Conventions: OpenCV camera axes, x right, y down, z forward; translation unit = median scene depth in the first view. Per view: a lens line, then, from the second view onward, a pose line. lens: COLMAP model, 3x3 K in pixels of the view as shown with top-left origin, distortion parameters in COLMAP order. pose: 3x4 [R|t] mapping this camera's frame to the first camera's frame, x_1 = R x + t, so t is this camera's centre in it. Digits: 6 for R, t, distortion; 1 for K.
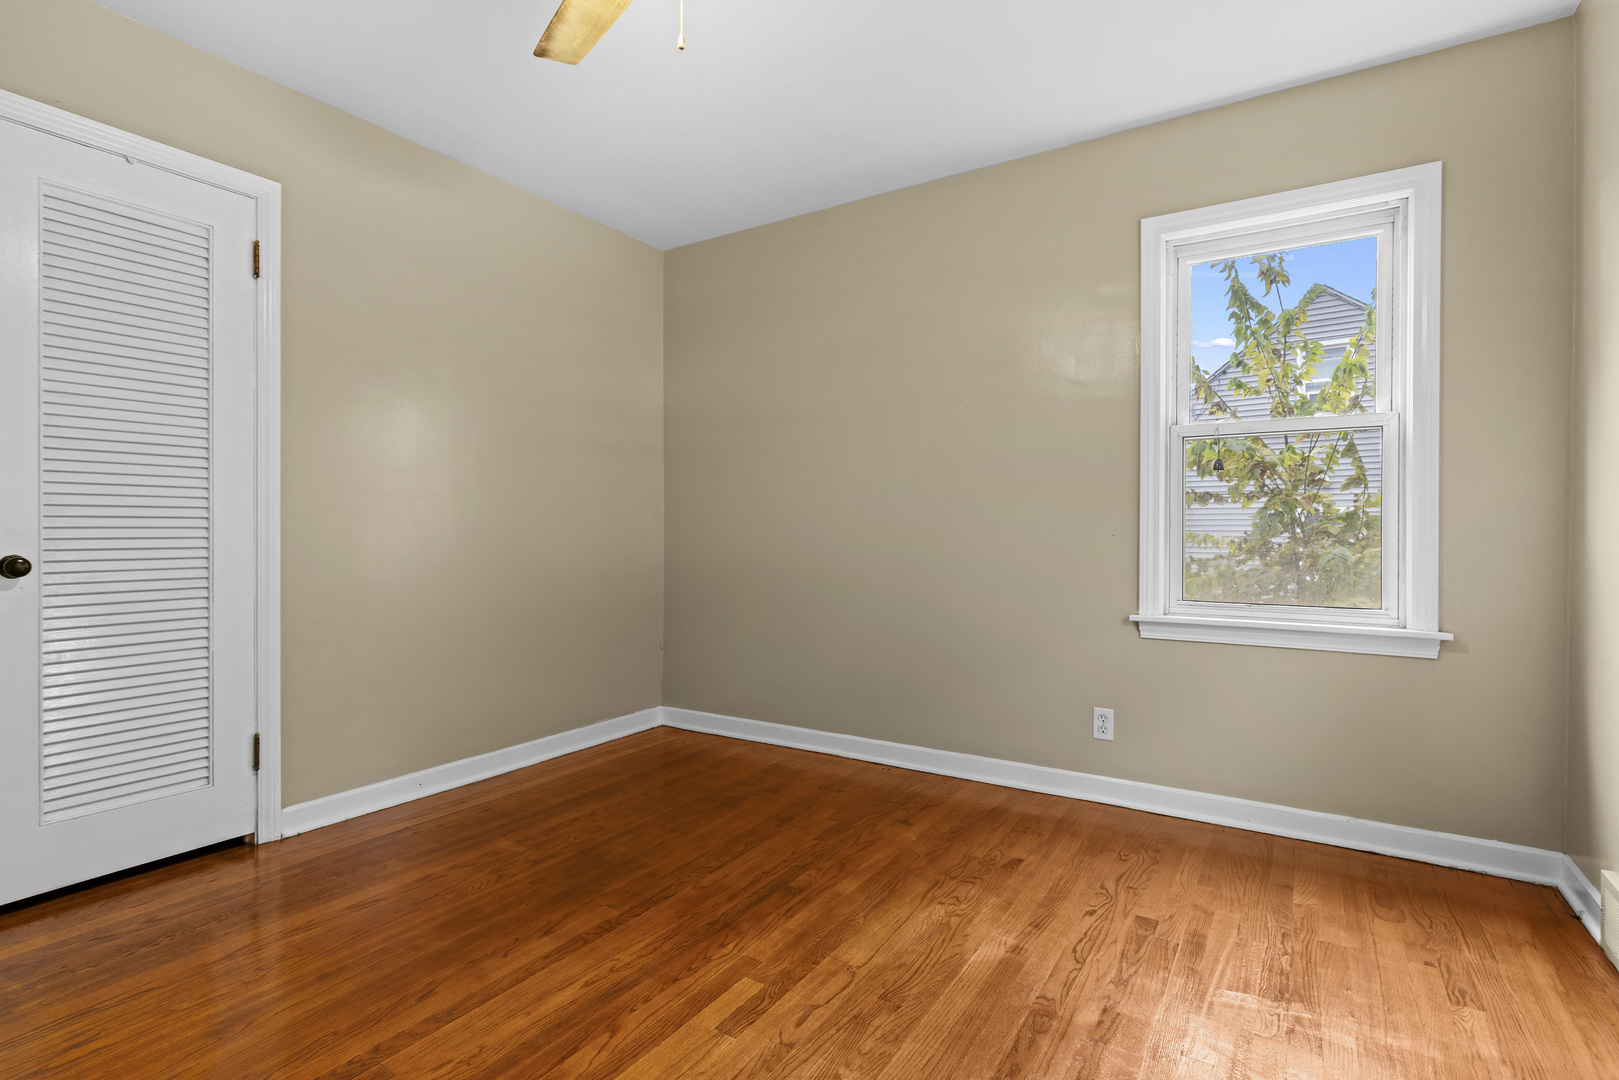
lens RADIAL K [[791.8, 0, 809.0], [0, 791.8, 537.9], [0, 0, 1]] dist [-0.004275, 0.002028]
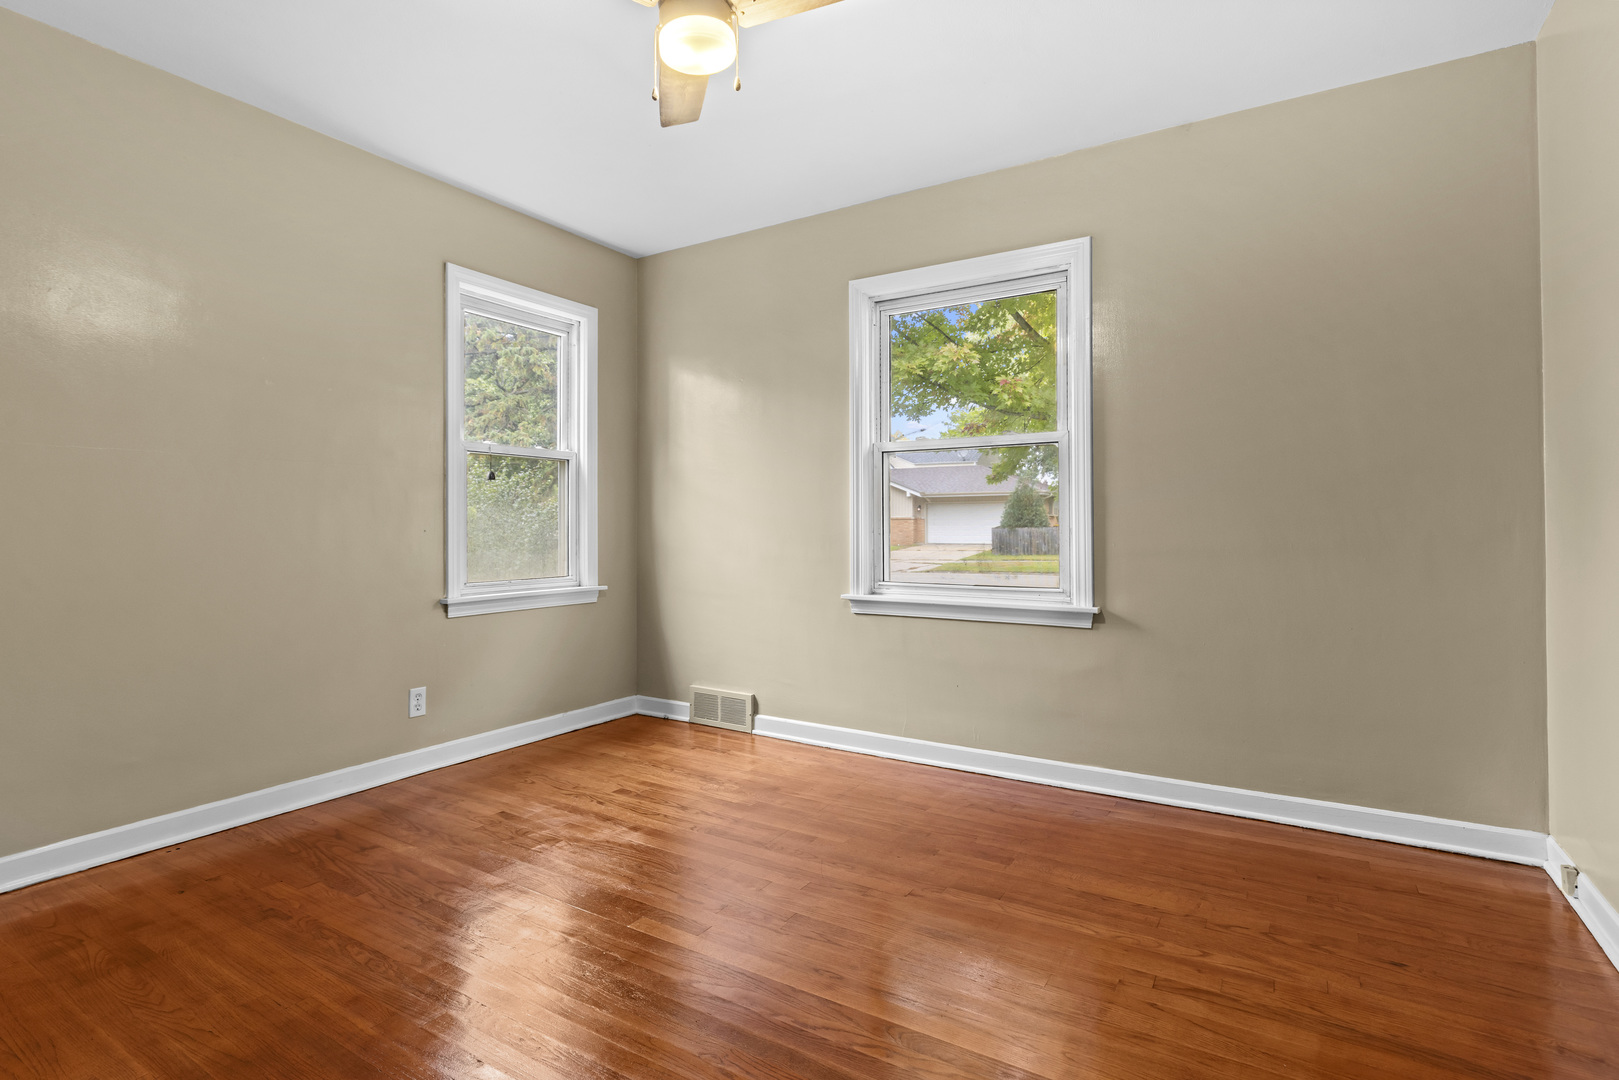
lens RADIAL K [[791.8, 0, 819.1], [0, 791.8, 531.5], [0, 0, 1]] dist [-0.004275, 0.002028]
pose [[-0.022436, -0.011507, 0.999682, -0.842408], [0.013687, 0.999837, 0.011816, -0.010016], [-0.999655, 0.013948, -0.022274, 0.523043]]
